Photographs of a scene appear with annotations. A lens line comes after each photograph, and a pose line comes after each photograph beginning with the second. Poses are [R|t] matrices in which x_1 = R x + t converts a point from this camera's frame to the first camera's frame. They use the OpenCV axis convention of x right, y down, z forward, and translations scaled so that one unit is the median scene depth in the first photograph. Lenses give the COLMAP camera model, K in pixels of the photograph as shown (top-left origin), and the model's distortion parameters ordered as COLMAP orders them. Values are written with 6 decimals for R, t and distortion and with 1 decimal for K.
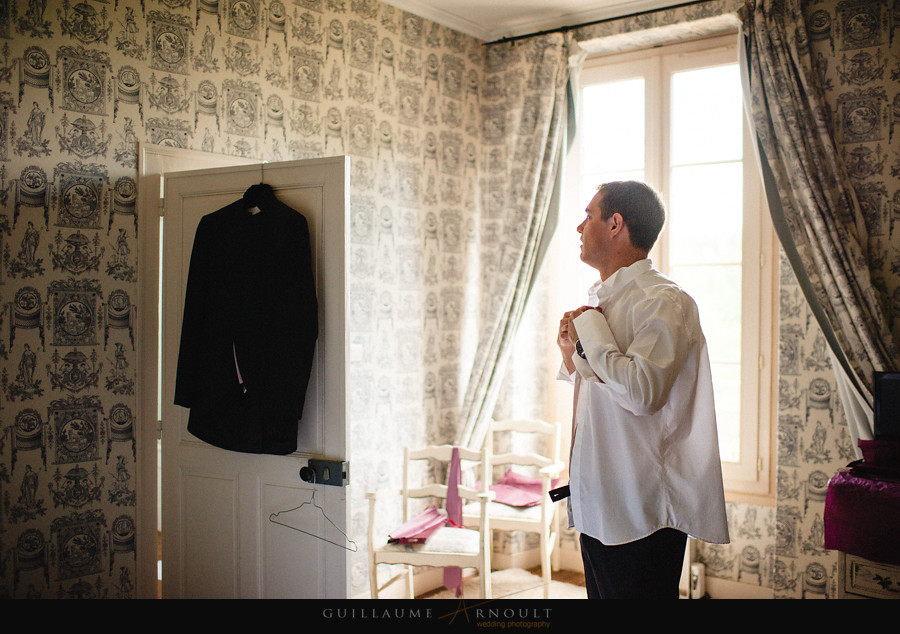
lens RADIAL K [[911.0, 0, 453.5], [0, 911.0, 311.7], [0, 0, 1]] dist [-0.133795, 0.144128]
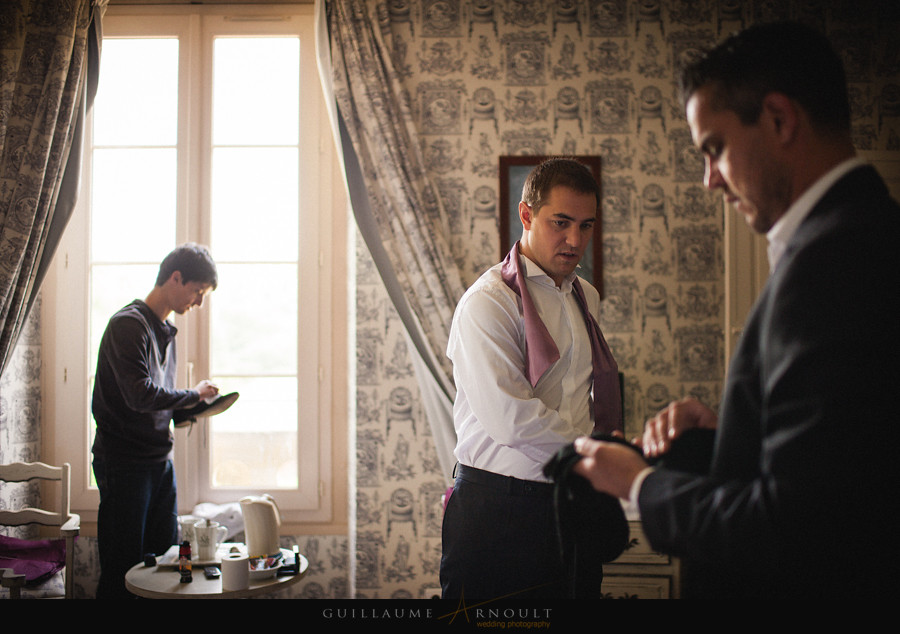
lens RADIAL K [[911.0, 0, 453.5], [0, 911.0, 311.7], [0, 0, 1]] dist [-0.133795, 0.144128]
pose [[0.760547, 0.003399, 0.649274, -0.152065], [0.014042, 0.999666, -0.021682, 0.018099], [-0.649131, 0.025607, 0.760245, 0.251361]]
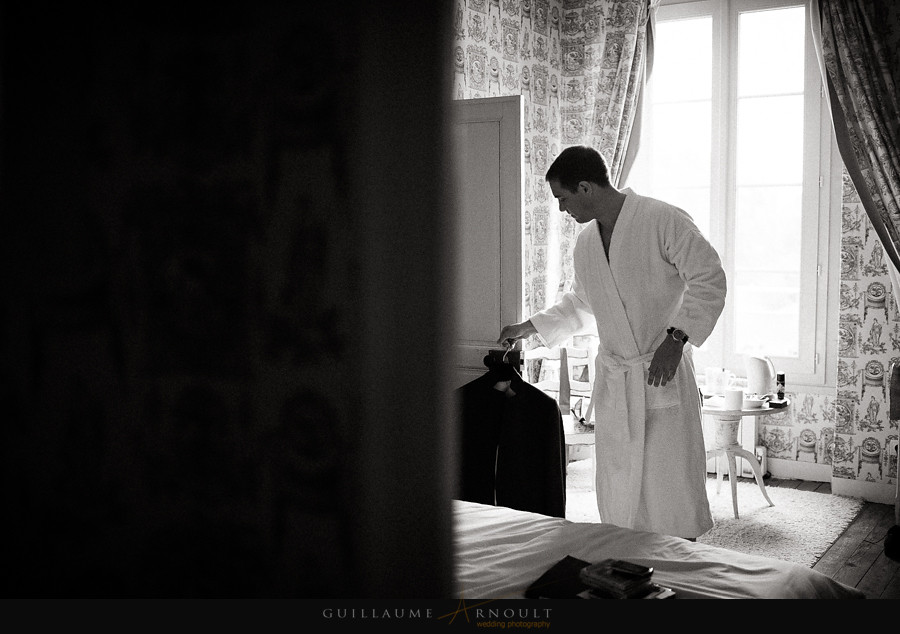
lens RADIAL K [[1022.1, 0, 404.4], [0, 1022.1, 313.2], [0, 0, 1]] dist [-0.135714, 0.128928]
pose [[0.998665, -0.015772, 0.049194, -0.274887], [0.012006, 0.997039, 0.075948, 0.007628], [-0.050246, -0.075256, 0.995897, -0.280228]]
